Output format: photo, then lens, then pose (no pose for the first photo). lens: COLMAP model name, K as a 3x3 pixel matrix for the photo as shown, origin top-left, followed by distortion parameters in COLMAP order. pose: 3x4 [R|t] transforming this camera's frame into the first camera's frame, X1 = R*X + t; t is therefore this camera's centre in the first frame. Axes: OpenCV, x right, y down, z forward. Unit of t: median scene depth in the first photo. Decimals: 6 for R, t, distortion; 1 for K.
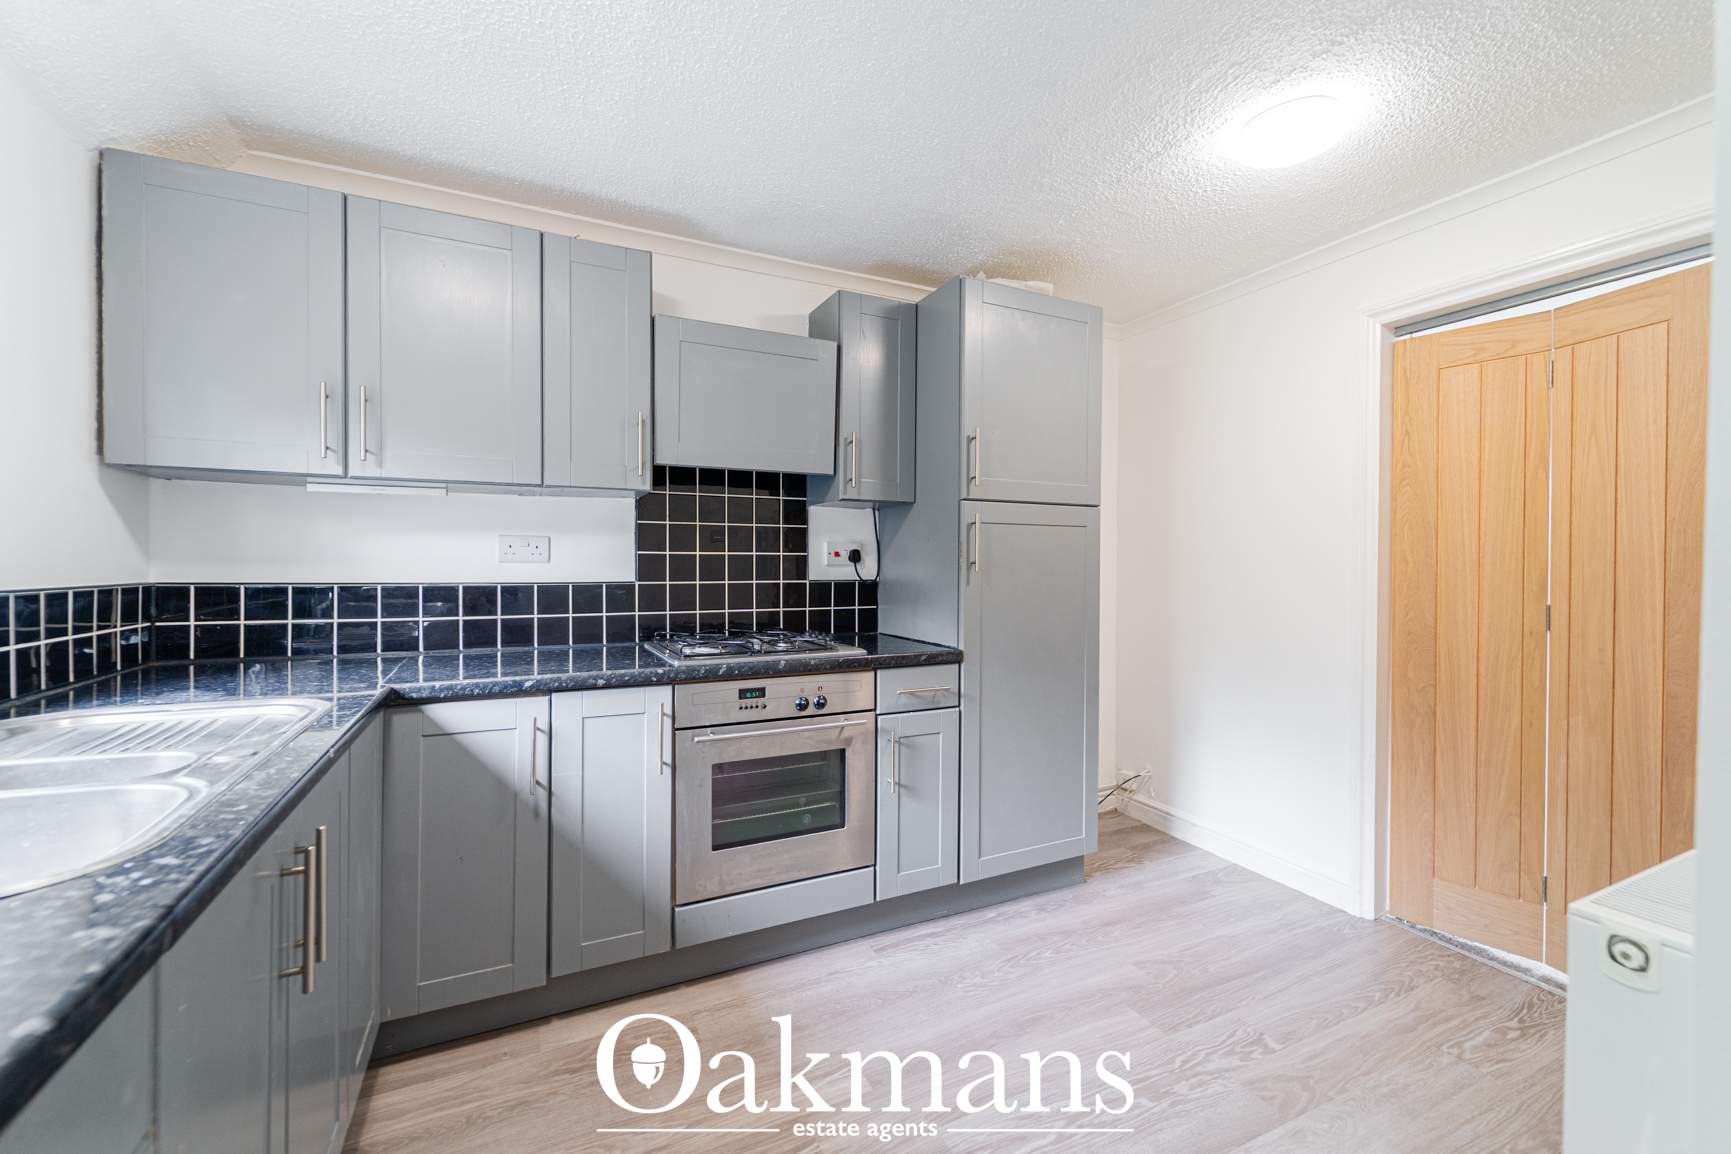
lens RADIAL K [[727.2, 0, 864.1], [0, 727.2, 565.7], [0, 0, 1]] dist [0.001283, -0.000593]
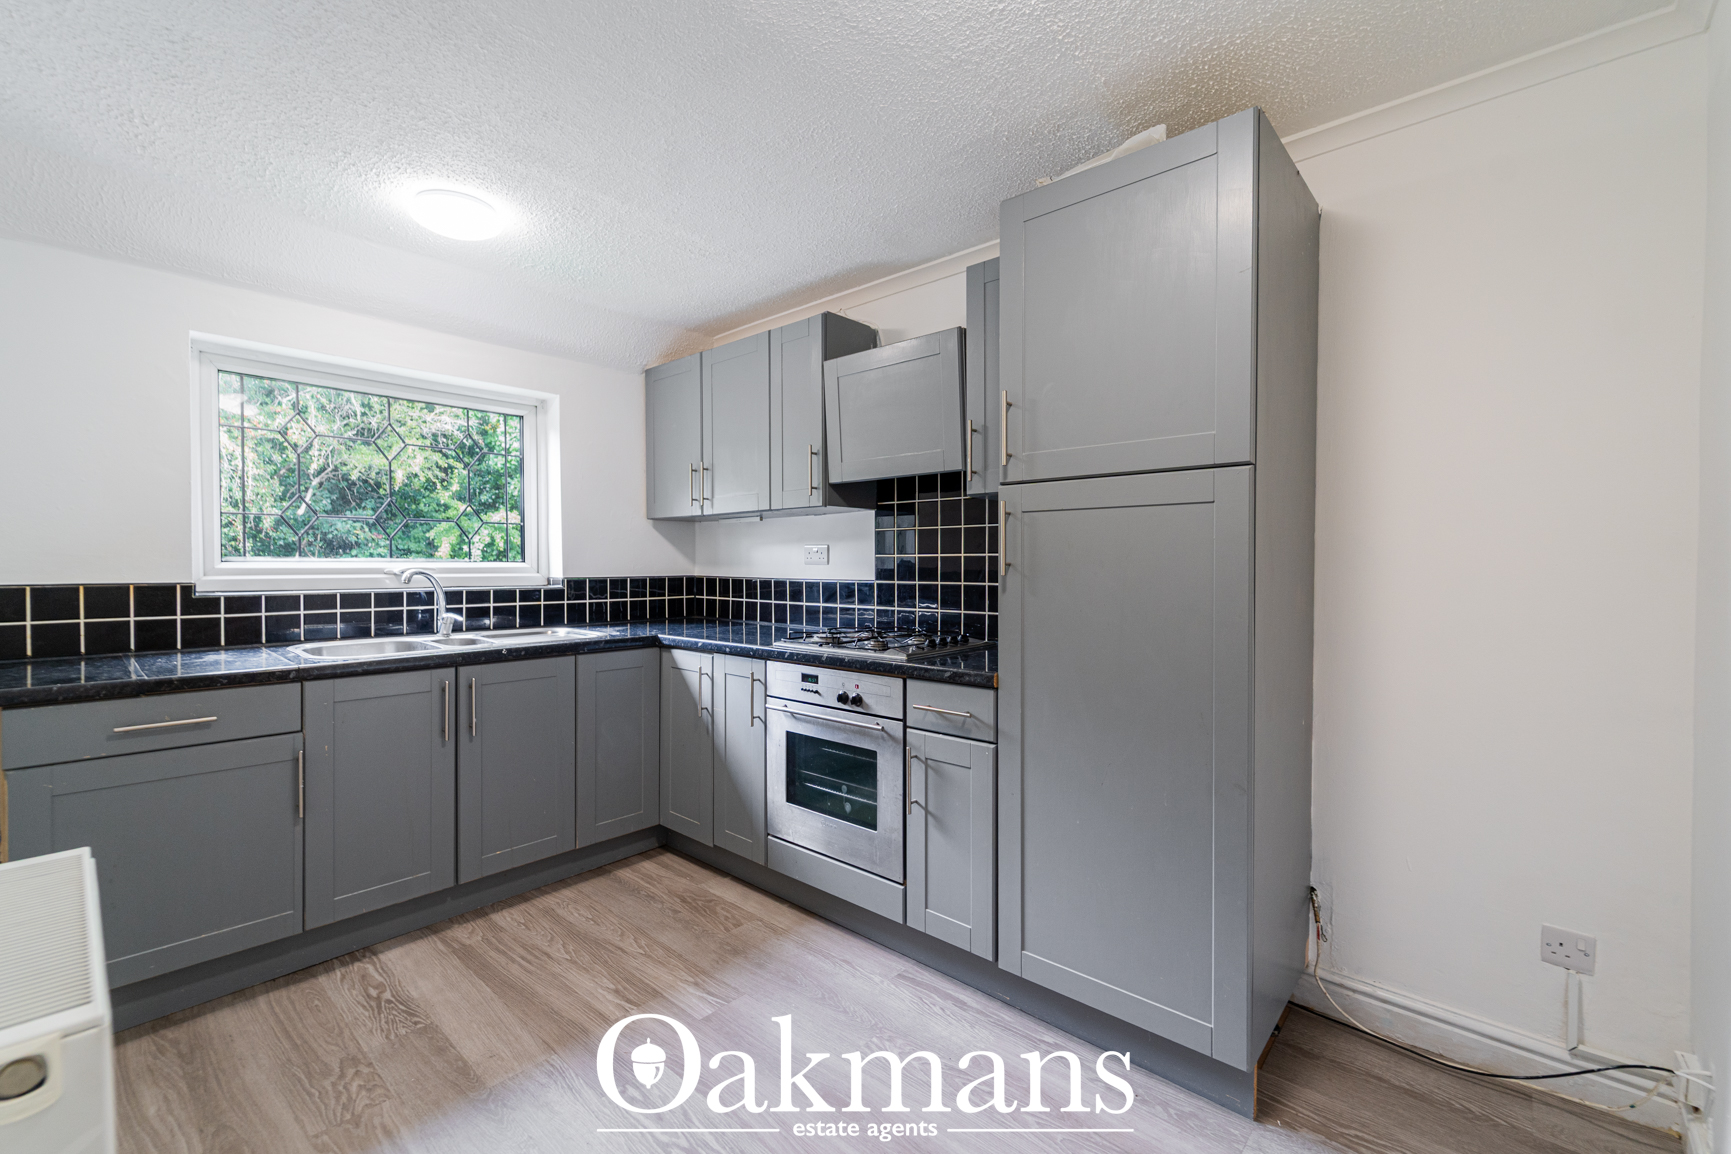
lens RADIAL K [[727.2, 0, 862.2], [0, 727.2, 573.6], [0, 0, 1]] dist [0.001283, -0.000593]
pose [[0.366042, 0.008433, -0.930560, 0.900940], [-0.005451, 0.999961, 0.006917, 0.001799], [0.930582, 0.002540, 0.366074, 0.627046]]
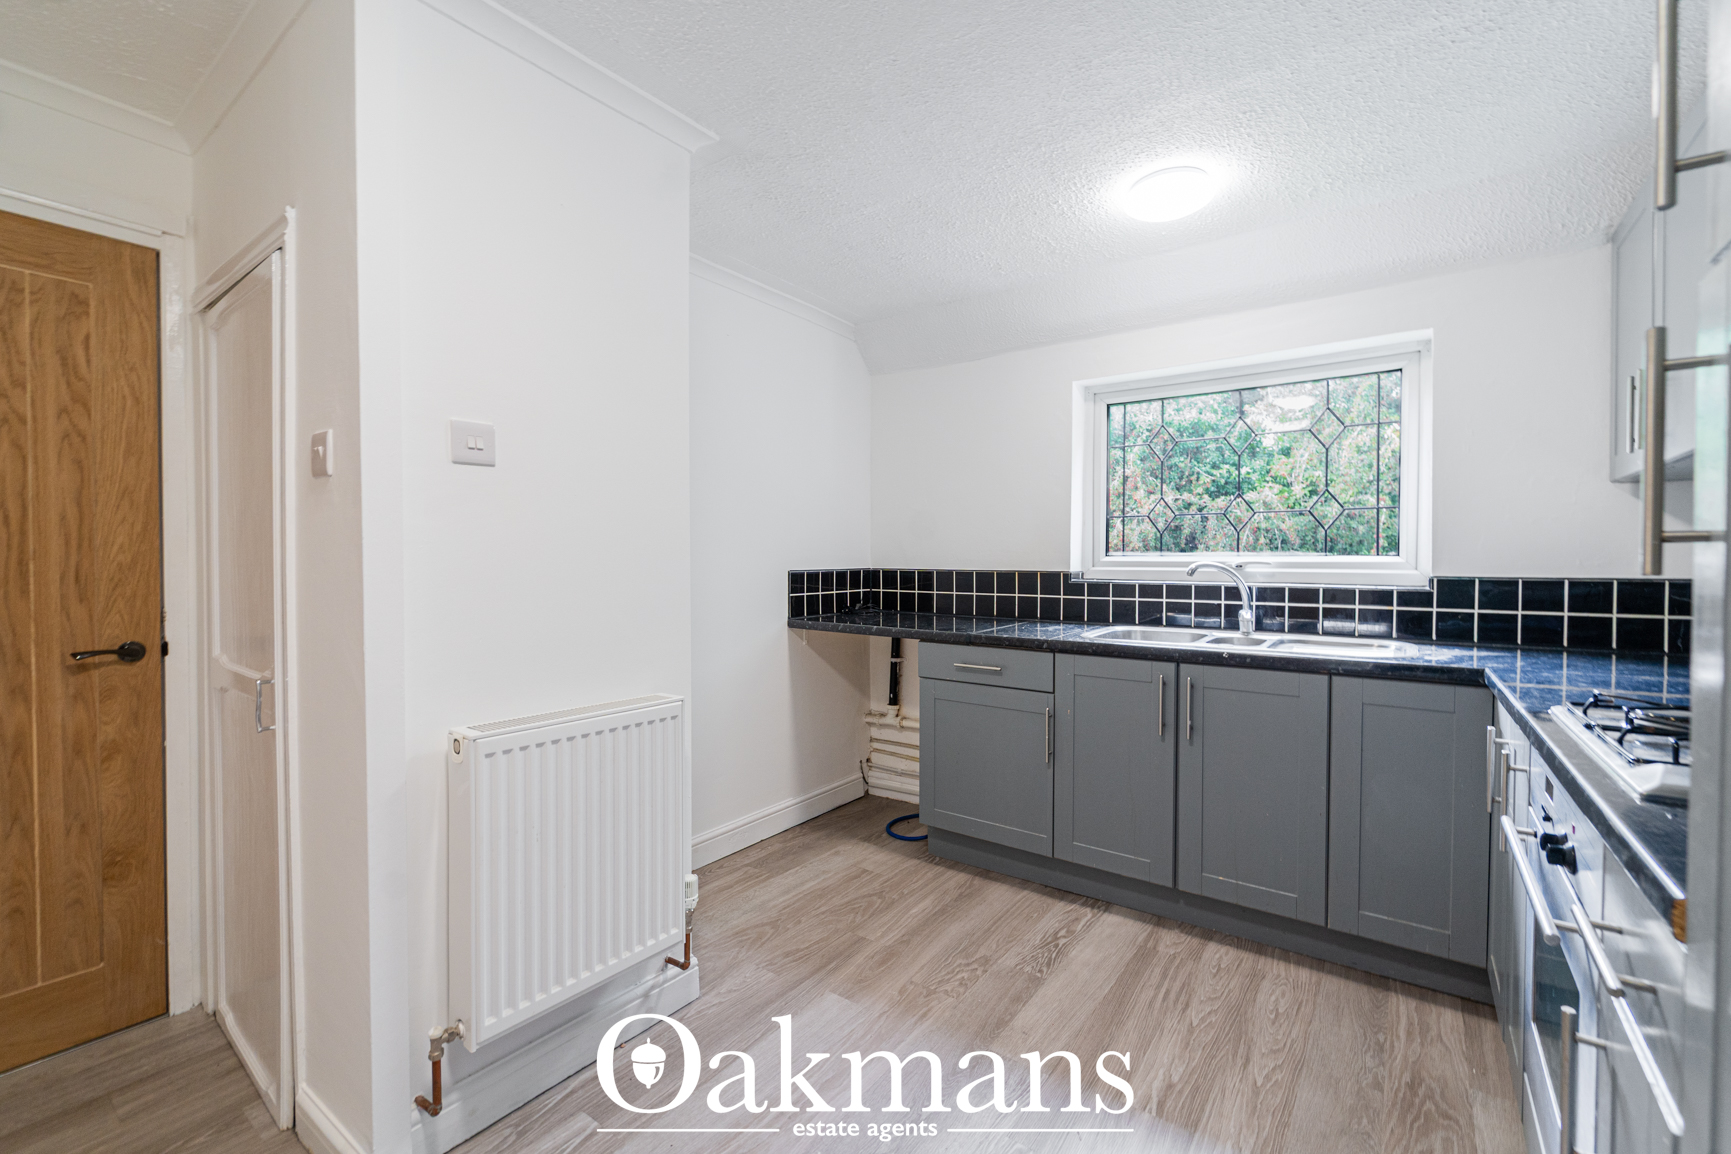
lens RADIAL K [[727.2, 0, 871.9], [0, 727.2, 570.3], [0, 0, 1]] dist [0.001283, -0.000593]
pose [[-0.888791, 0.001186, -0.458312, 0.535391], [-0.008947, 0.999761, 0.019937, 0.000435], [0.458226, 0.021820, -0.888568, 1.199211]]
